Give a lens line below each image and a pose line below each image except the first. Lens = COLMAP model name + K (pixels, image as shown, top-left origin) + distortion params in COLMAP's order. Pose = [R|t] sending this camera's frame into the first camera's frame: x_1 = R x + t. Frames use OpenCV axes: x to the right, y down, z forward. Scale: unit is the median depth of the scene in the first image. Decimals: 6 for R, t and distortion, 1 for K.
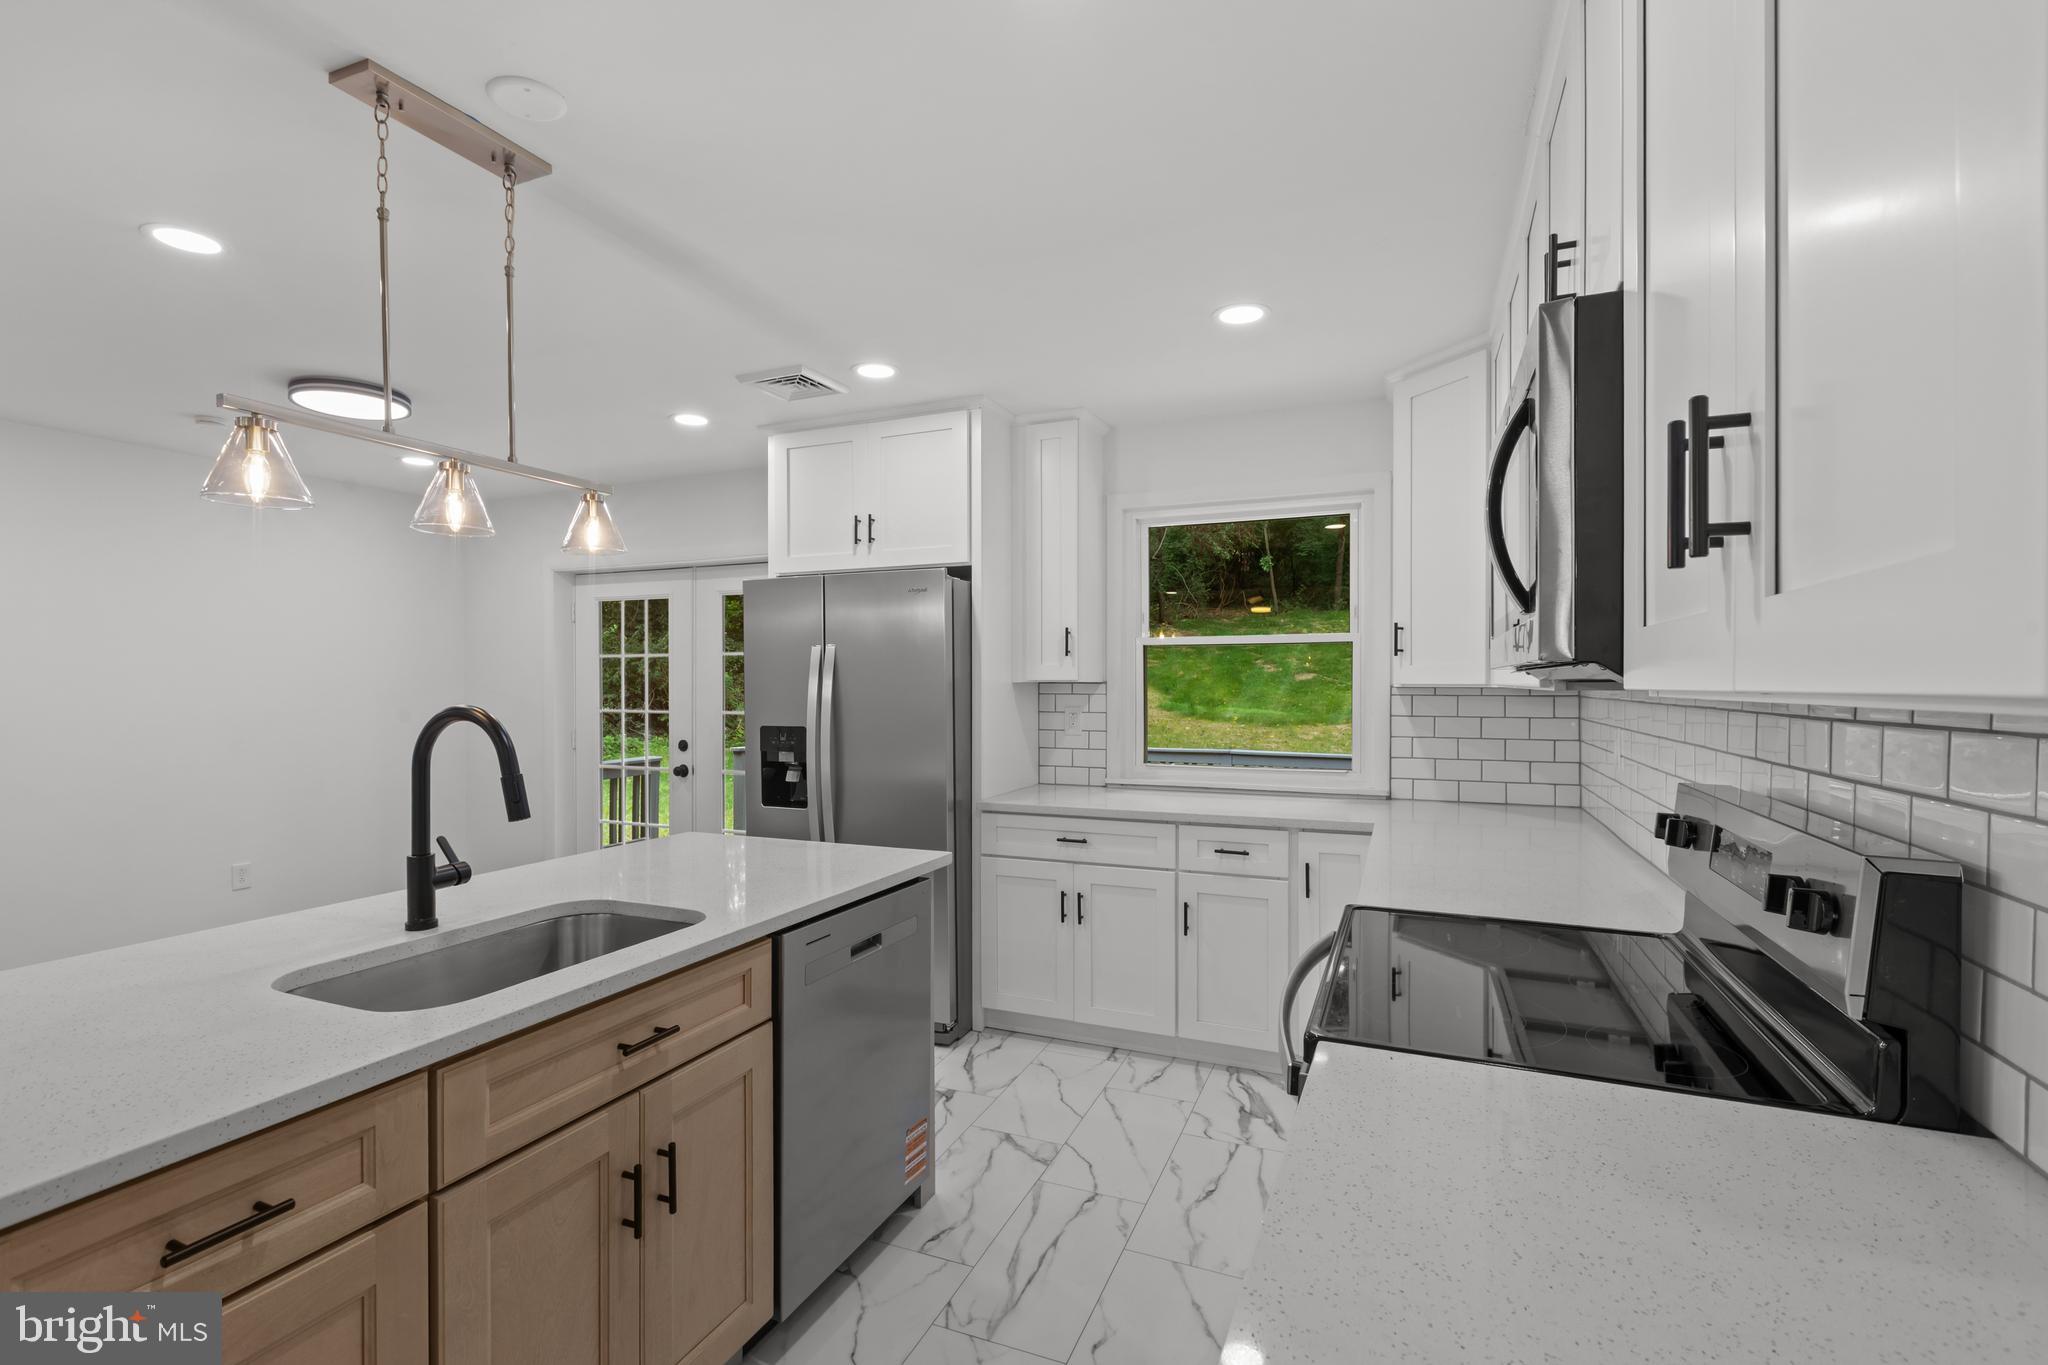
lens RADIAL K [[912.5, 0, 1013.4], [0, 912.5, 688.7], [0, 0, 1]] dist [0.002712, 0.000591]
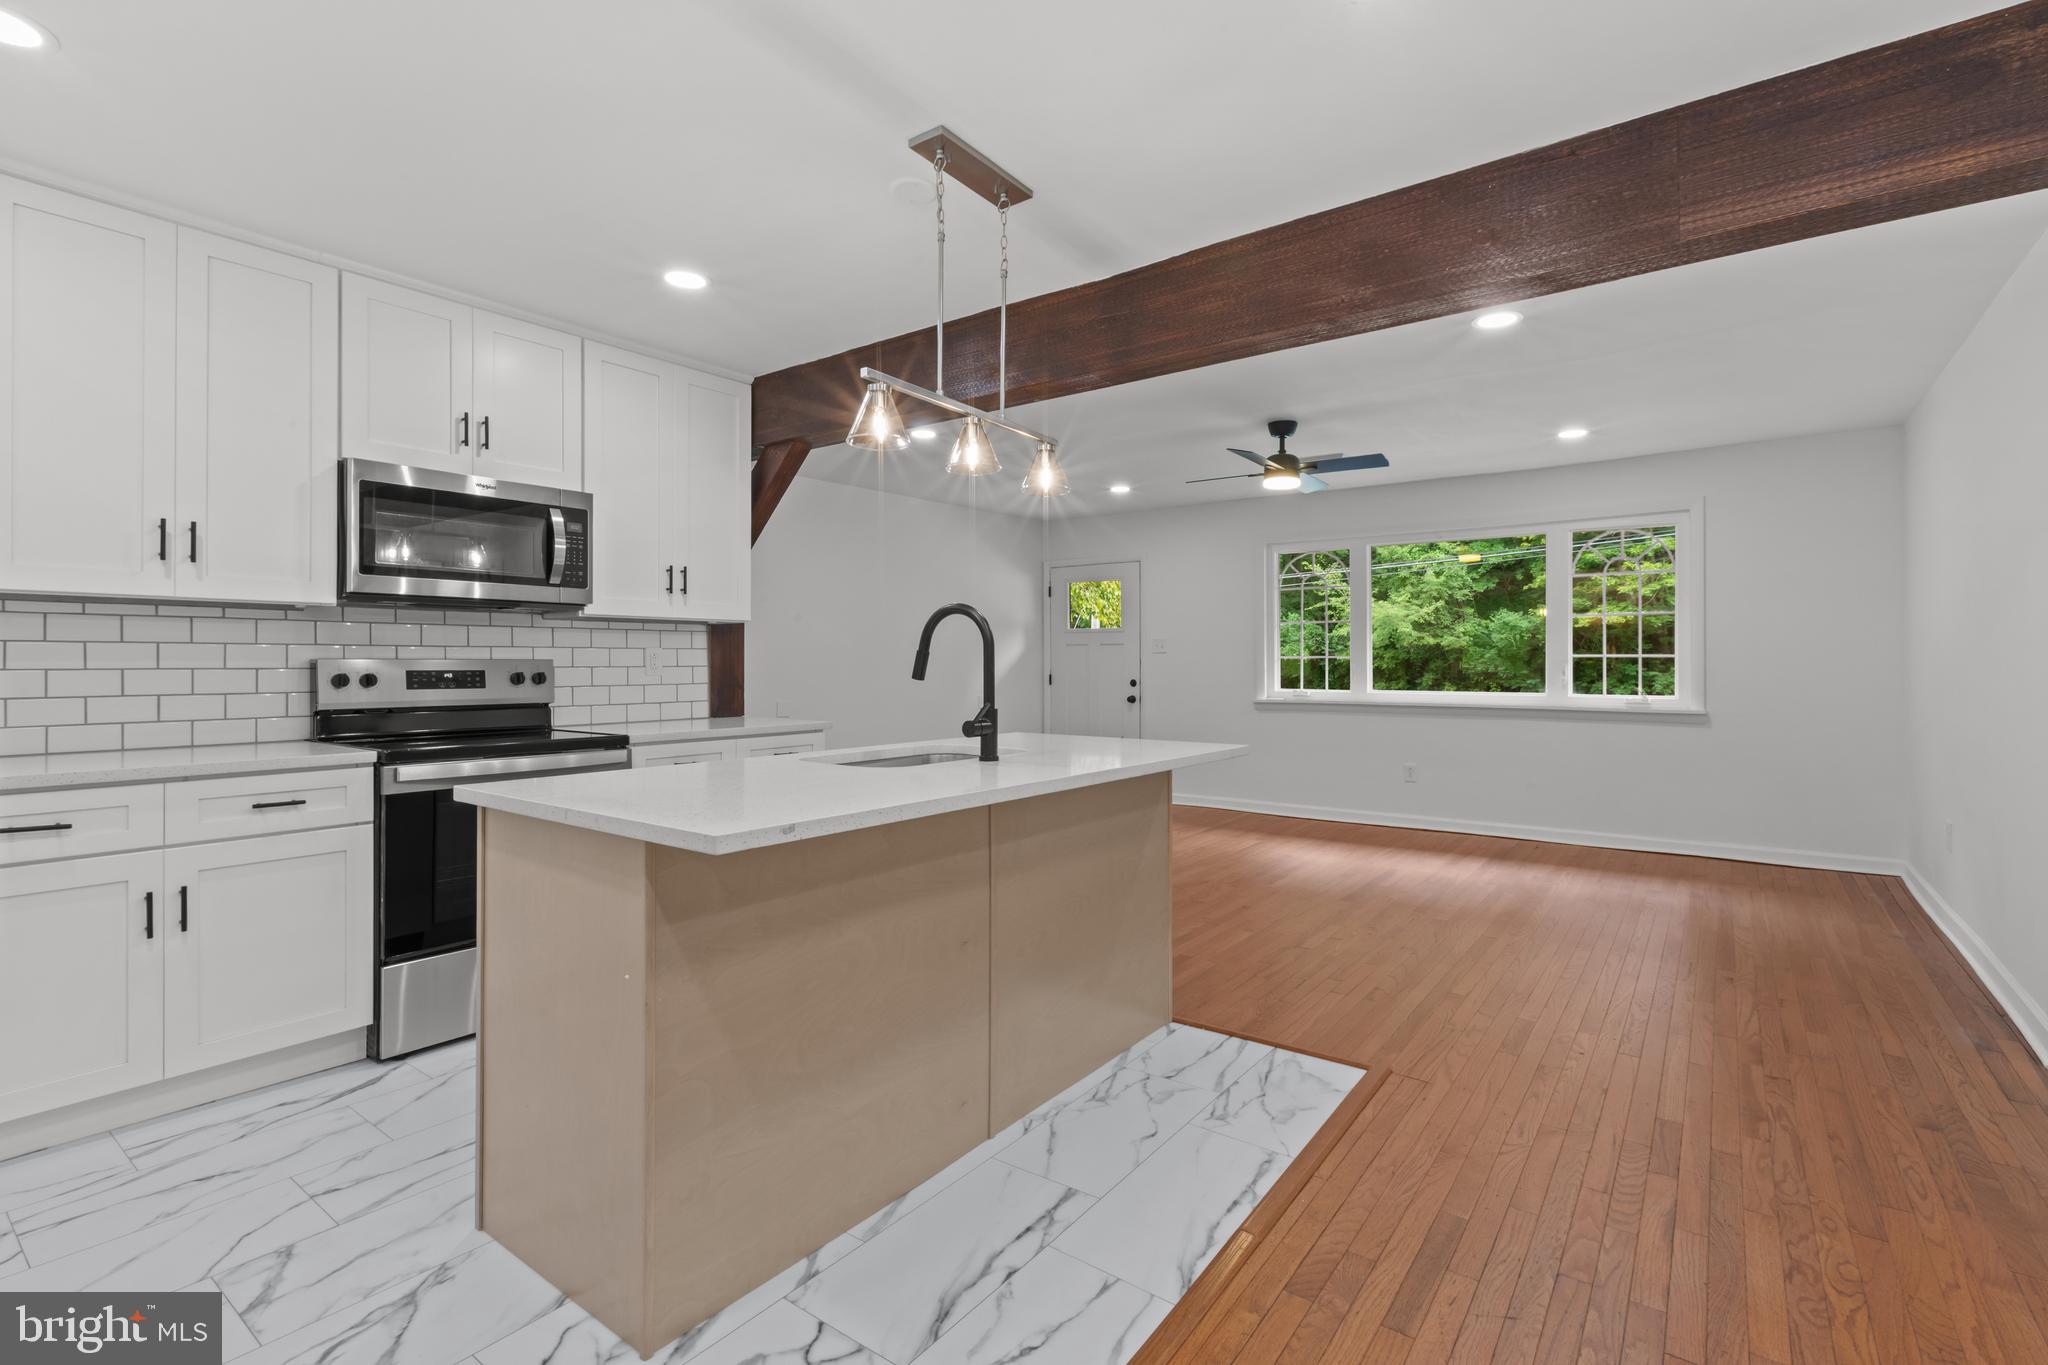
lens RADIAL K [[924.7, 0, 1016.1], [0, 924.7, 654.5], [0, 0, 1]] dist [0.003631, 0.000402]
pose [[-0.971085, 0.002072, 0.238726, -0.523390], [0.002266, 0.999997, 0.000537, 0.046642], [-0.238724, 0.001062, -0.971087, 1.197828]]
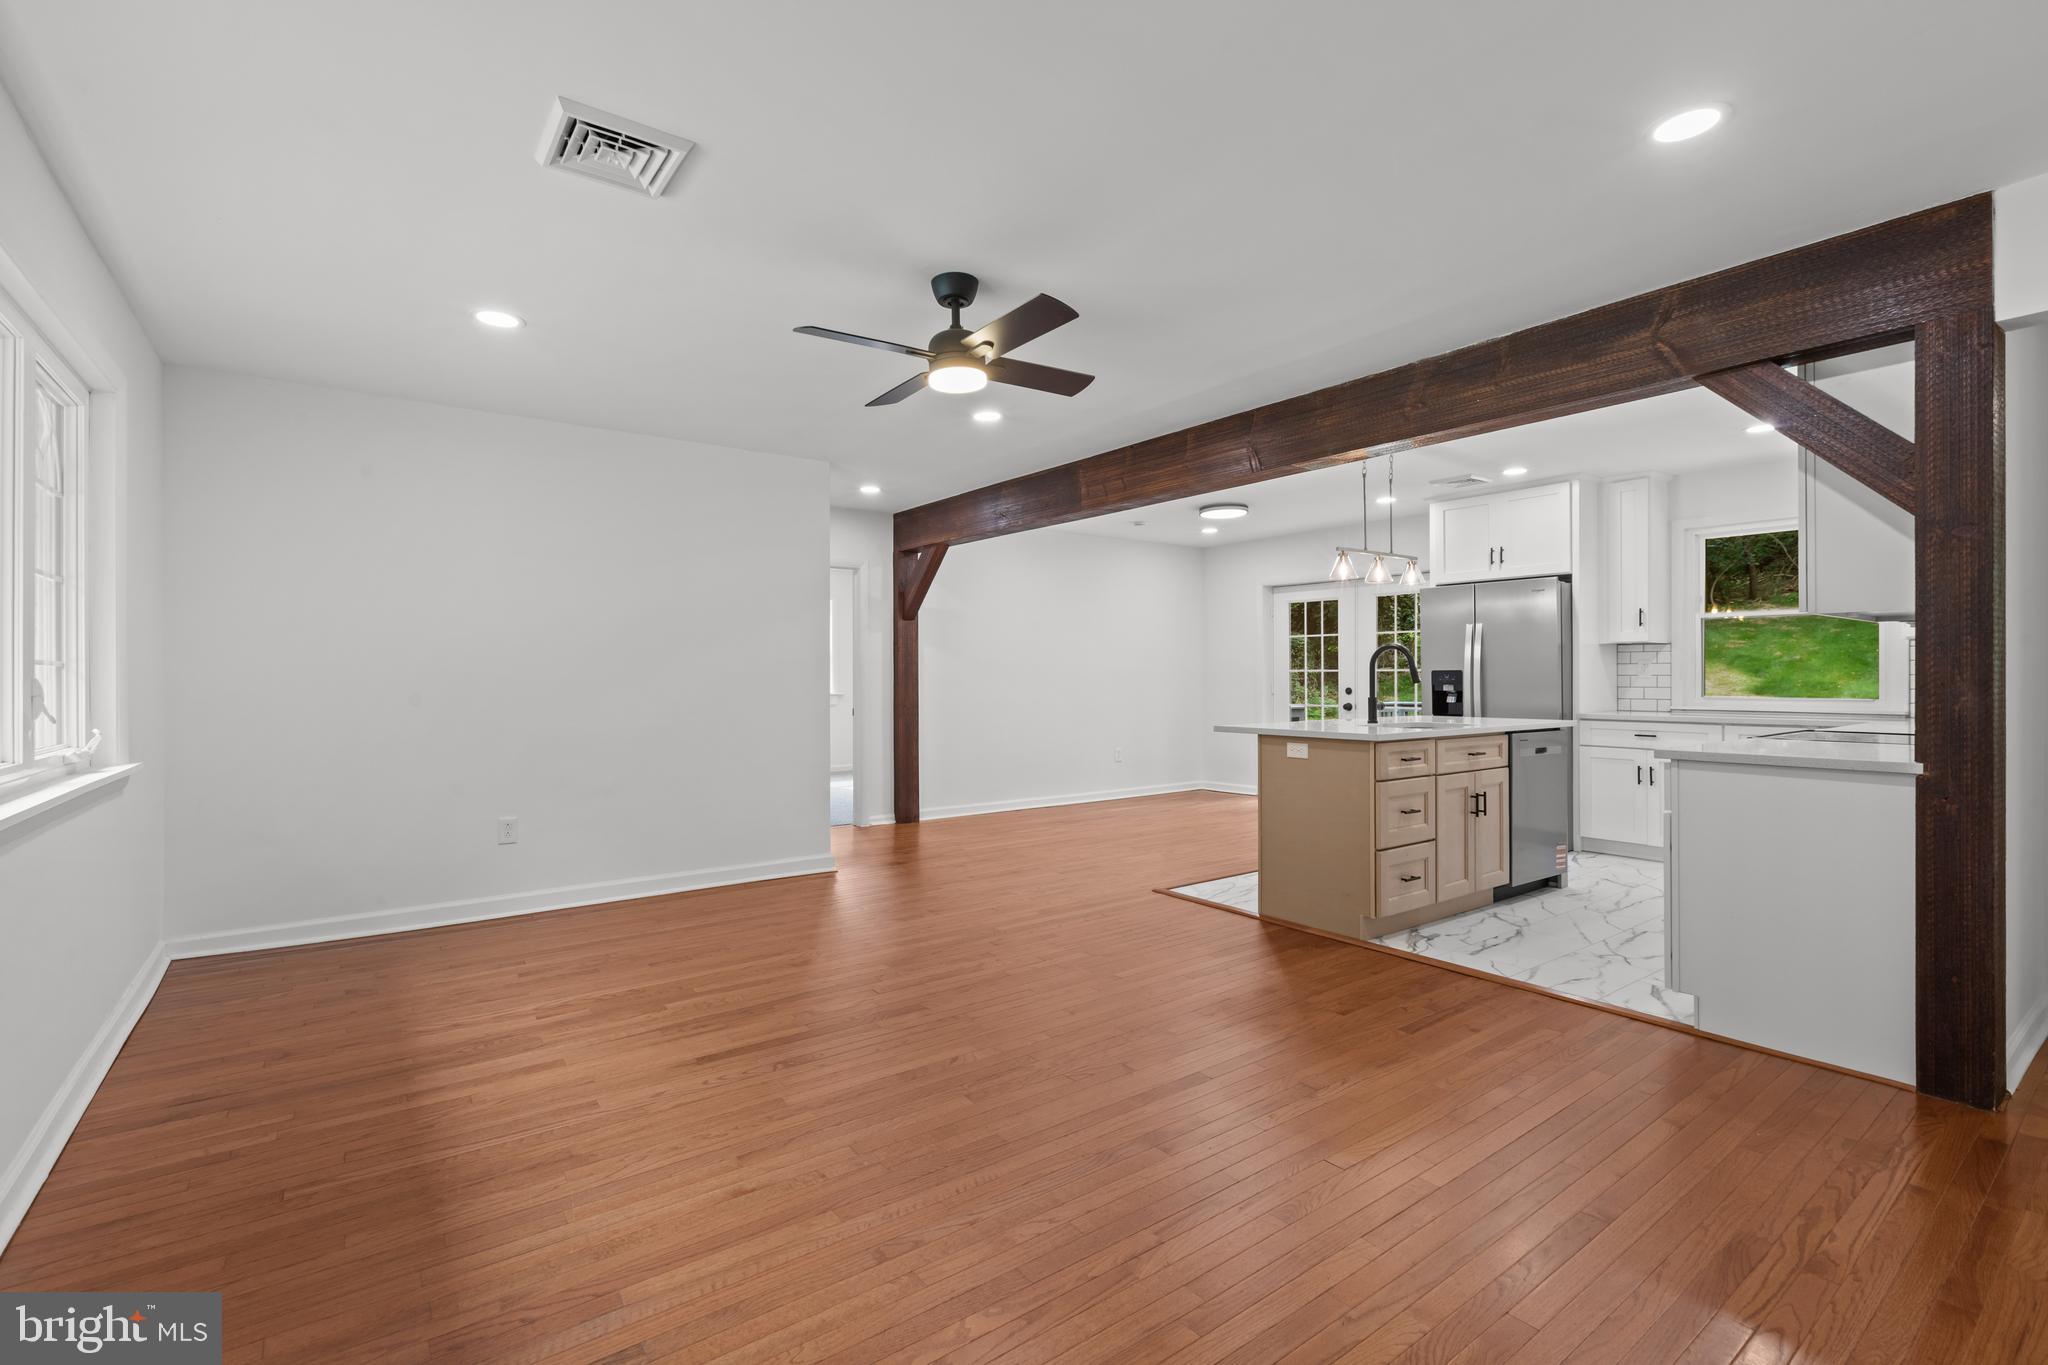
lens RADIAL K [[908.9, 0, 1024.8], [0, 908.9, 676.2], [0, 0, 1]] dist [0.002533, 0.000371]
pose [[0.867471, -0.001185, -0.497487, -0.091018], [-0.001155, 0.999990, -0.004396, 0.065517], [0.497487, 0.004387, 0.867460, -0.996225]]
